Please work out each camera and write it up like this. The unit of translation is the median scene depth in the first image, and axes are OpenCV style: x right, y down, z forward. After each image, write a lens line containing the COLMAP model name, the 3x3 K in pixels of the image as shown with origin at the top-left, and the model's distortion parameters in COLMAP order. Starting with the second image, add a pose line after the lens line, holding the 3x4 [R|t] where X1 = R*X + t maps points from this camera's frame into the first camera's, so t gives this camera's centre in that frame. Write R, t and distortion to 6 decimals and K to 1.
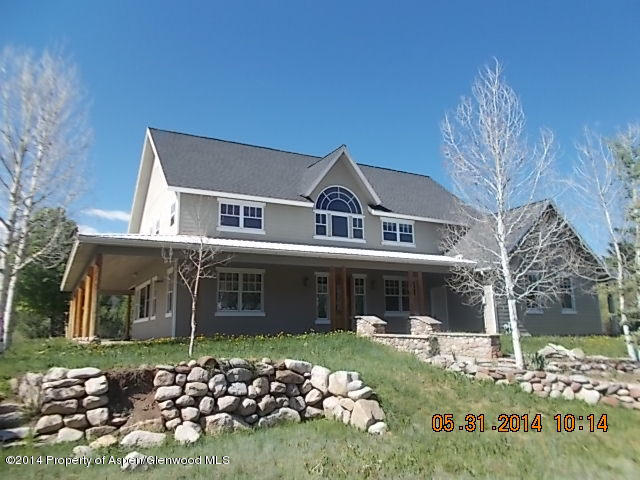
lens RADIAL K [[485.4, 0, 320.0], [0, 485.4, 240.0], [0, 0, 1]] dist [0.000846, 0.000379]
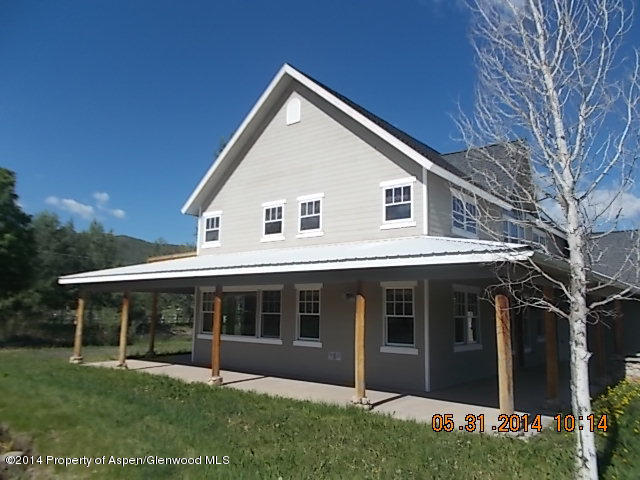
lens RADIAL K [[485.4, 0, 320.0], [0, 485.4, 240.0], [0, 0, 1]] dist [0.000846, 0.000379]
pose [[0.341406, -0.108265, -0.933660, 0.592895], [0.134776, 0.988718, -0.065366, 0.045686], [0.930203, -0.103518, 0.352146, 0.744272]]
